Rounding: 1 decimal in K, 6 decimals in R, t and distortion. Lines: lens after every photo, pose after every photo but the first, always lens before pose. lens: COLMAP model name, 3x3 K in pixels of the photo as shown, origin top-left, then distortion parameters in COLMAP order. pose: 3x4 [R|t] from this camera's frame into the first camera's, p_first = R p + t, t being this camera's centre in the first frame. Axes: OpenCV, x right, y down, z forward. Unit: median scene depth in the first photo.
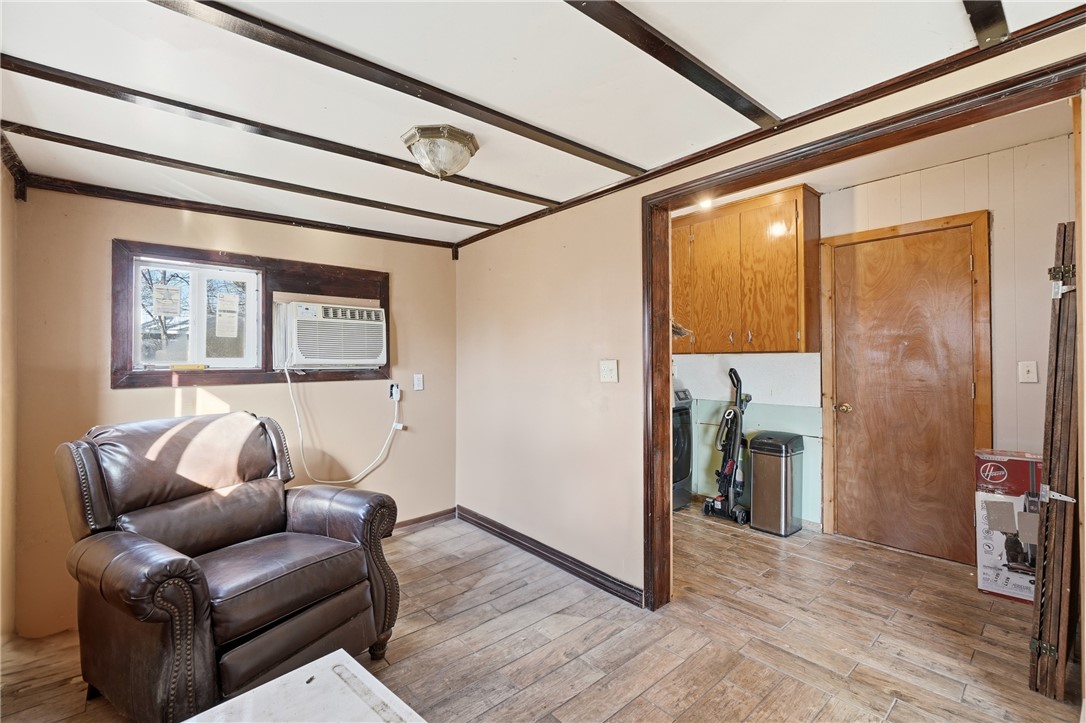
lens RADIAL K [[479.5, 0, 539.8], [0, 479.5, 359.9], [0, 0, 1]] dist [-0.007871, 0.001840]
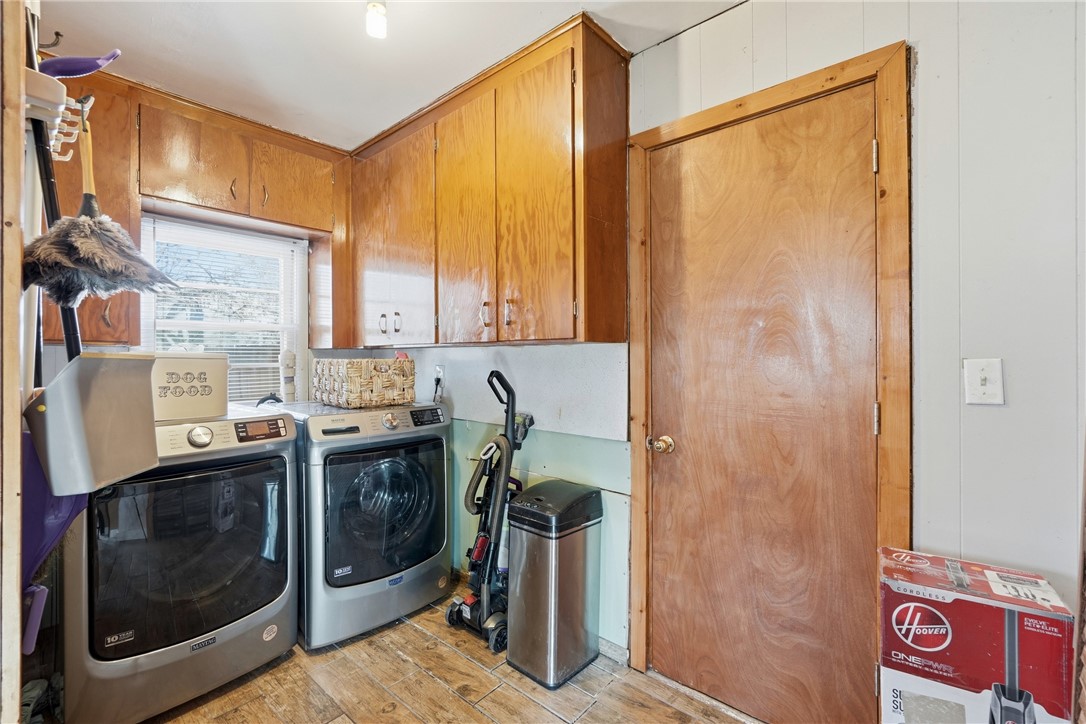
lens RADIAL K [[479.5, 0, 545.1], [0, 479.5, 362.1], [0, 0, 1]] dist [-0.007871, 0.001840]
pose [[0.990089, 0.000670, 0.140437, 0.454773], [-0.001887, 0.999962, 0.008535, 0.002801], [-0.140426, -0.008716, 0.990053, 0.508470]]
